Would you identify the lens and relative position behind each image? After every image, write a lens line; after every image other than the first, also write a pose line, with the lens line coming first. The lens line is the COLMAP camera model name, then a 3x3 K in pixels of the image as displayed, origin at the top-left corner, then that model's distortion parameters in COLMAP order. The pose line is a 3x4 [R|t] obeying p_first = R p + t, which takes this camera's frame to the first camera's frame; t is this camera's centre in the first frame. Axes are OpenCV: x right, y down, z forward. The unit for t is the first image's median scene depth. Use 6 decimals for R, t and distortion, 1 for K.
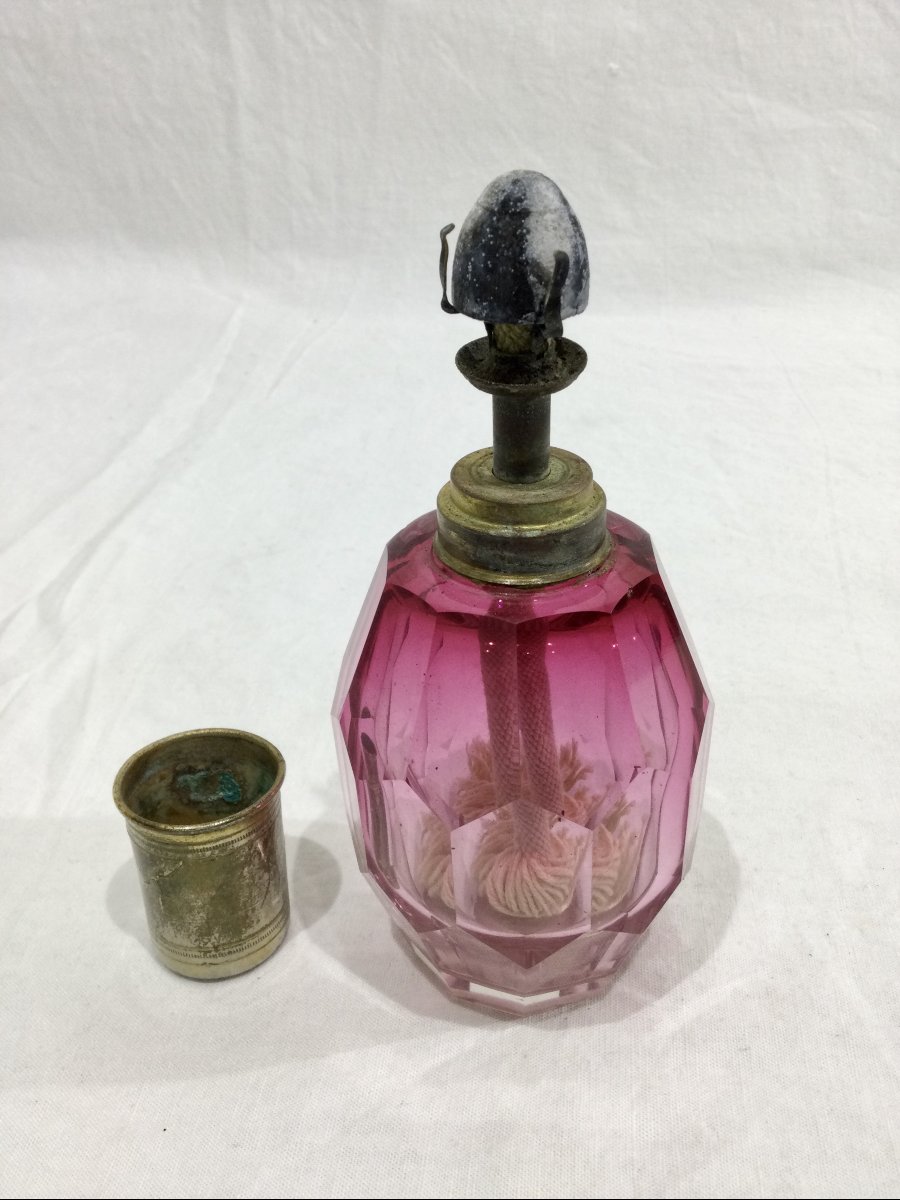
lens RADIAL K [[1128.4, 0, 458.3], [0, 1128.4, 590.9], [0, 0, 1]] dist [0.002136, 0.000000]
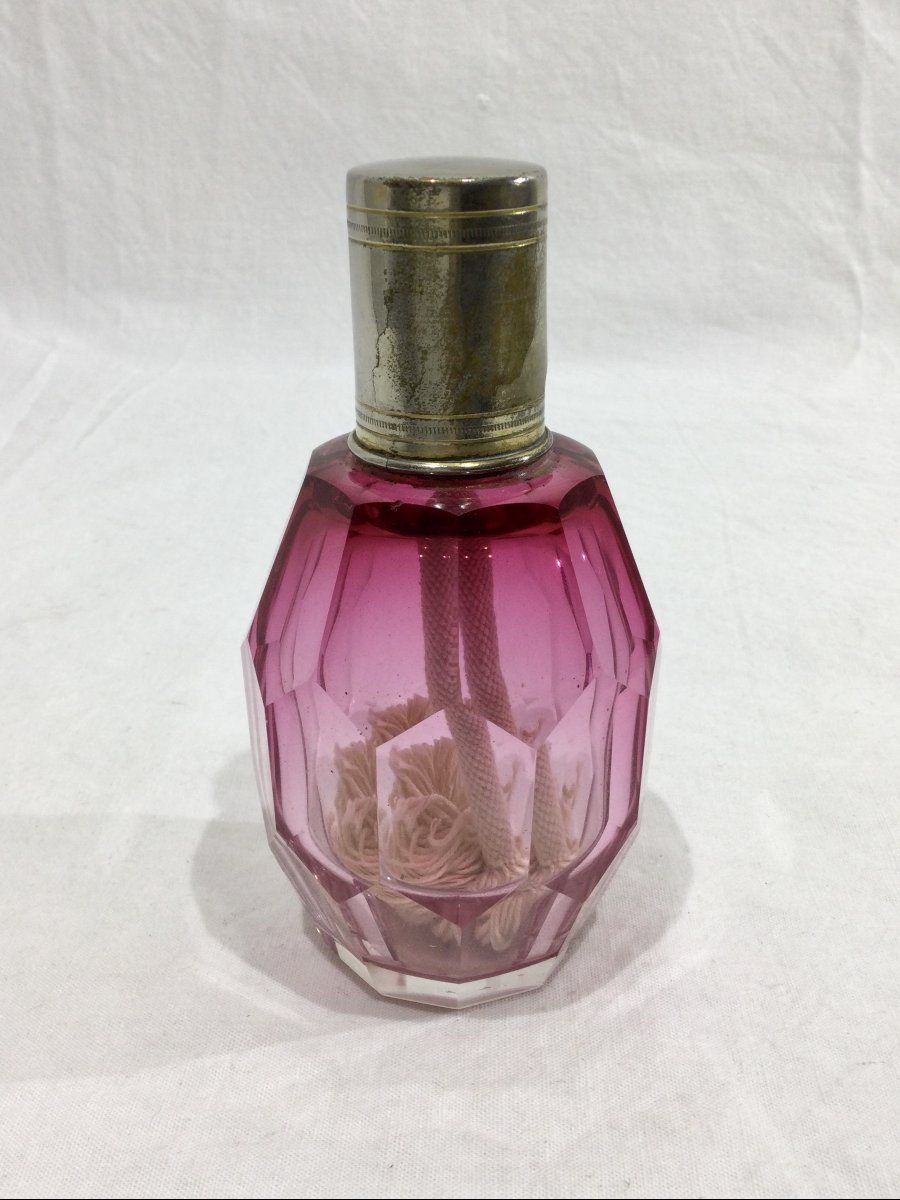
lens RADIAL K [[1241.4, 0, 456.5], [0, 1241.4, 604.1], [0, 0, 1]] dist [0.017119, 0.000000]
pose [[0.995936, 0.001794, 0.090050, 0.030684], [0.007716, 0.994426, -0.105150, 0.046022], [-0.089737, 0.105418, 0.990371, 0.068299]]
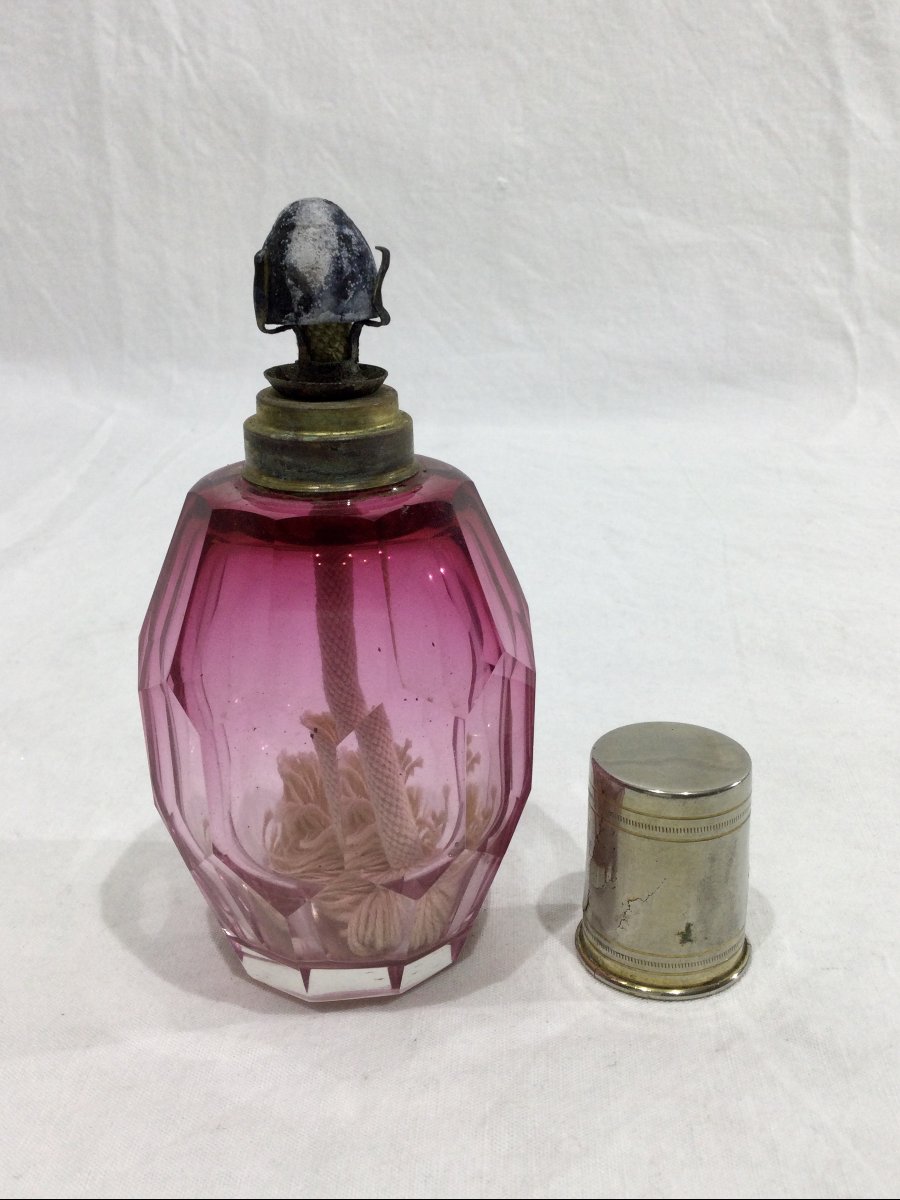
lens RADIAL K [[1241.4, 0, 458.6], [0, 1241.4, 623.1], [0, 0, 1]] dist [0.017119, 0.000000]
pose [[0.998034, -0.003635, 0.062569, 0.033983], [0.013806, 0.986544, -0.162912, 0.104385], [-0.061135, 0.163455, 0.984655, -0.004198]]
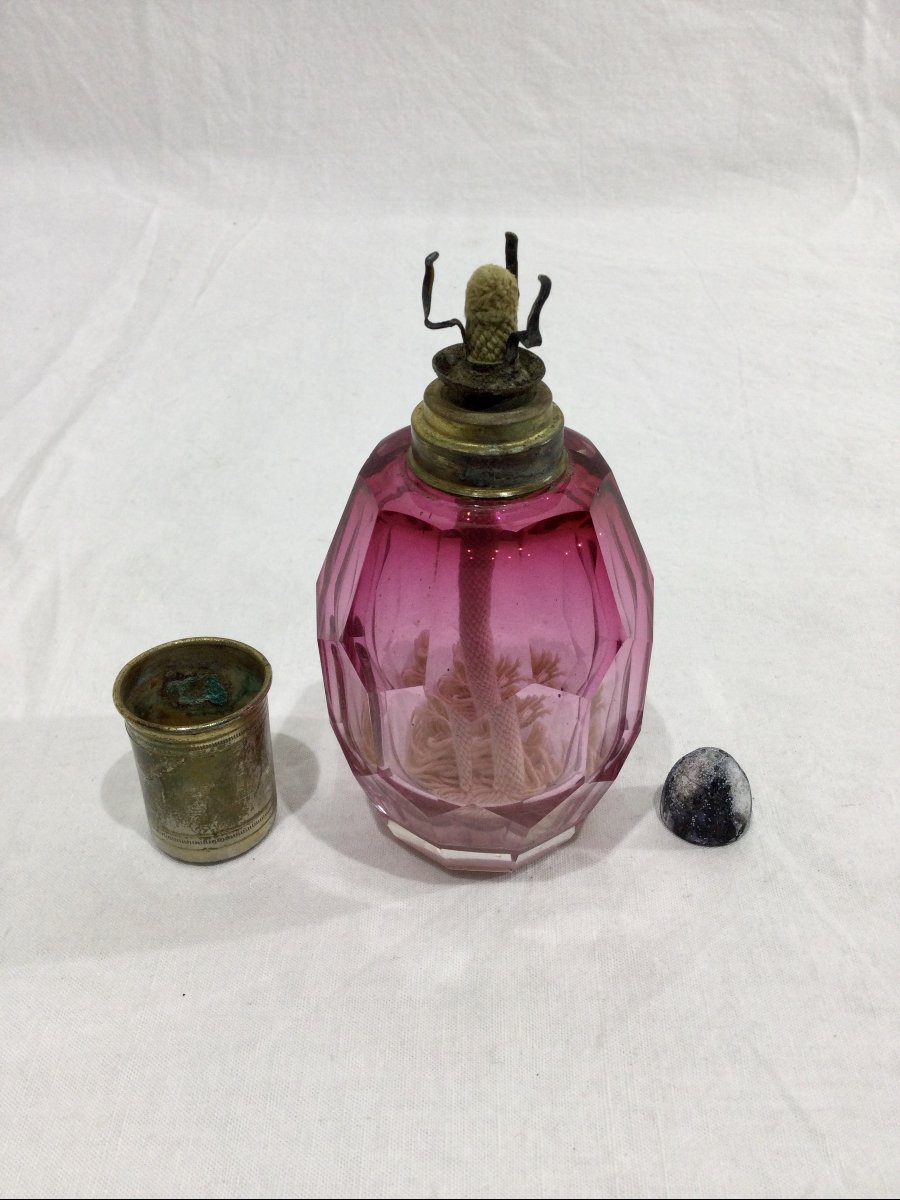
lens RADIAL K [[1128.4, 0, 457.6], [0, 1128.4, 596.6], [0, 0, 1]] dist [0.002136, 0.000000]
pose [[0.995839, -0.034422, 0.084383, -0.031263], [0.025893, 0.994634, 0.100164, -0.009112], [-0.087378, -0.097563, 0.991386, -0.043438]]
